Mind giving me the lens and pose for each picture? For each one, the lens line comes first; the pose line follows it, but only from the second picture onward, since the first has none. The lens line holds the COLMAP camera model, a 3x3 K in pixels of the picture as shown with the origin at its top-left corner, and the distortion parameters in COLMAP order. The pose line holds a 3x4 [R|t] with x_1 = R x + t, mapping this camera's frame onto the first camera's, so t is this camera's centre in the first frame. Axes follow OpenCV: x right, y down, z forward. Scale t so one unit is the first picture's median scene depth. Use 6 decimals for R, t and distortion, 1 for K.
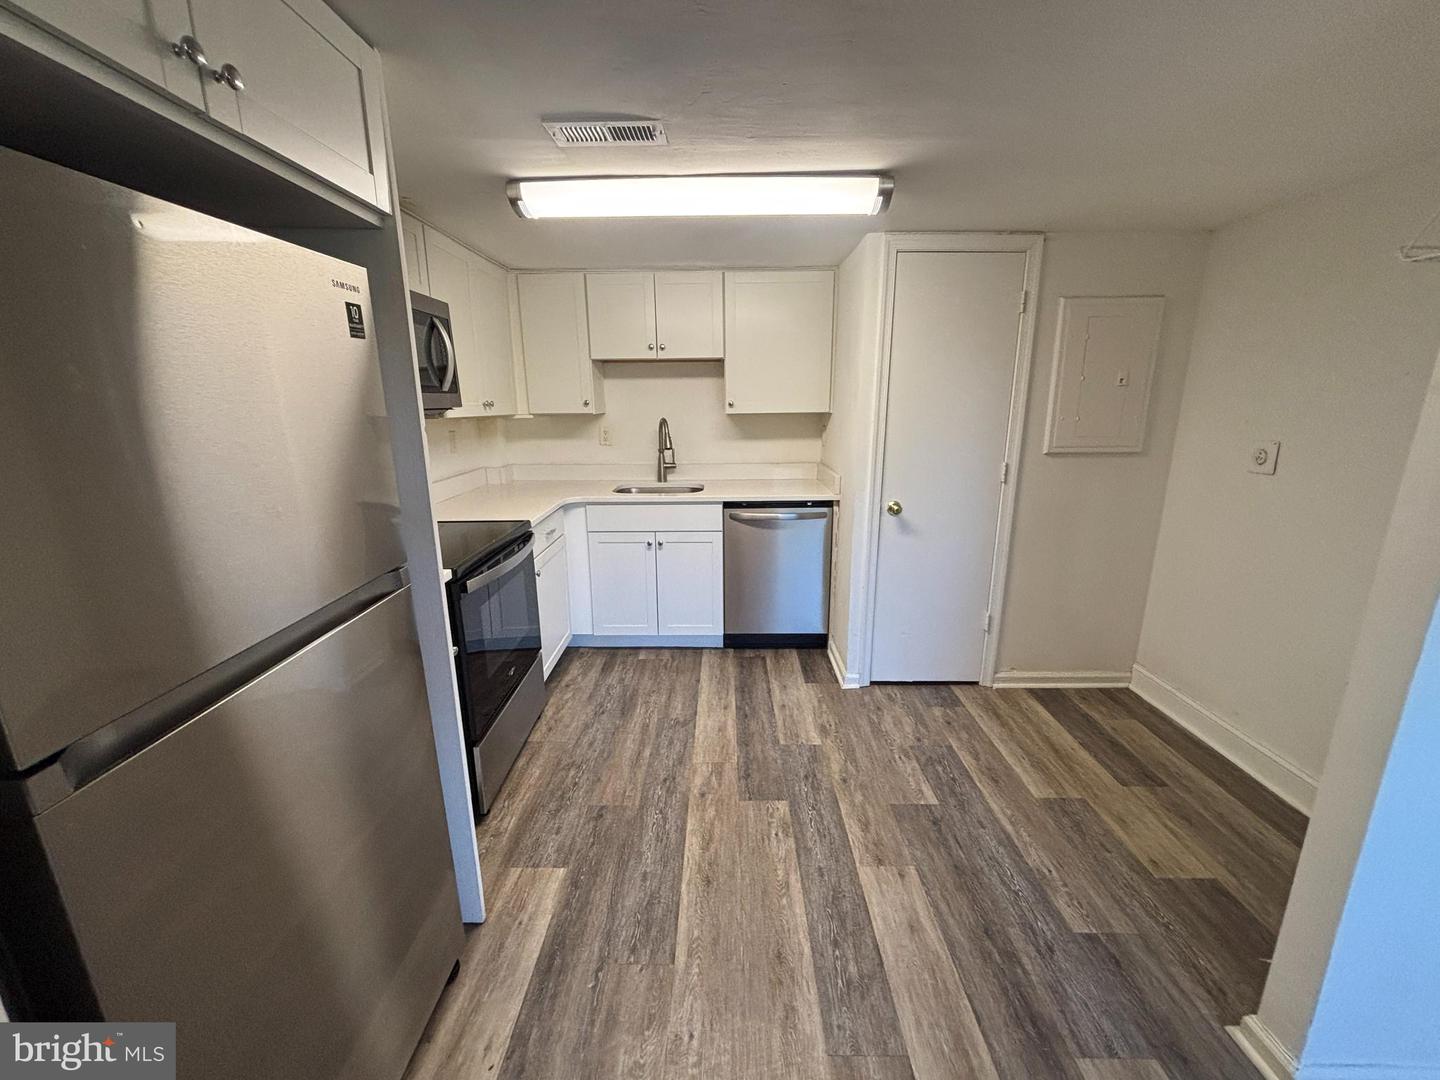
lens RADIAL K [[577.6, 0, 720.0], [0, 577.6, 540.0], [0, 0, 1]] dist [-0.006849, -0.000135]
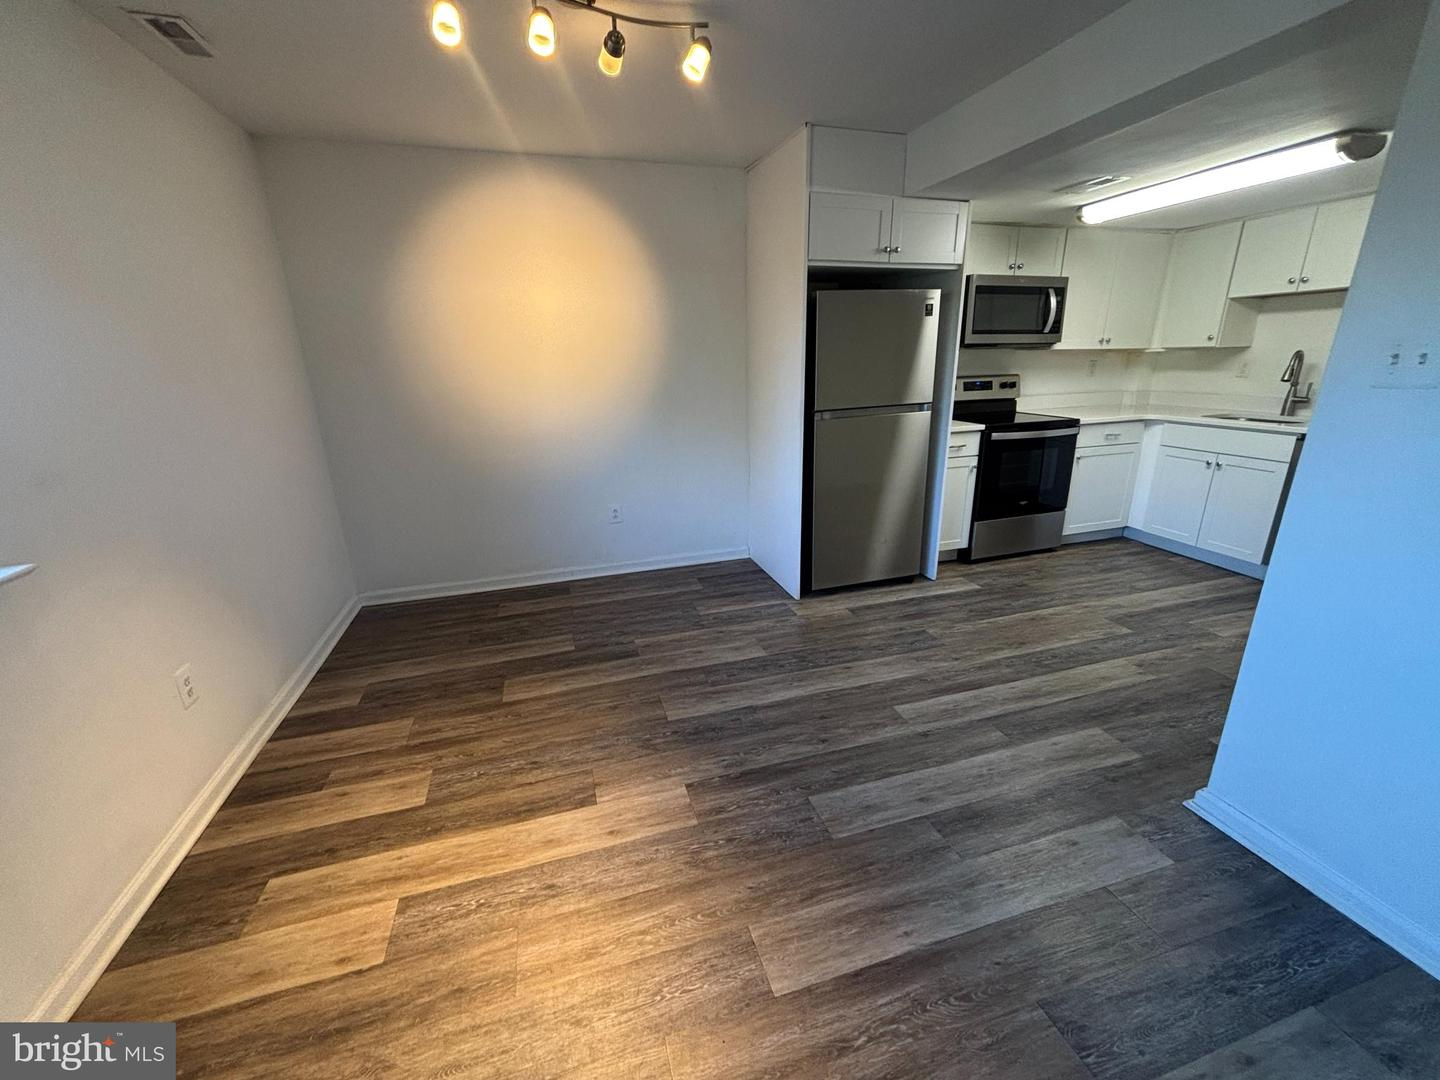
lens RADIAL K [[577.6, 0, 720.0], [0, 577.6, 540.0], [0, 0, 1]] dist [-0.006849, -0.000135]
pose [[0.296958, 0.290947, -0.909487, 0.826249], [-0.206664, 0.949459, 0.236257, 0.102109], [0.932259, 0.117800, 0.342077, -0.340545]]
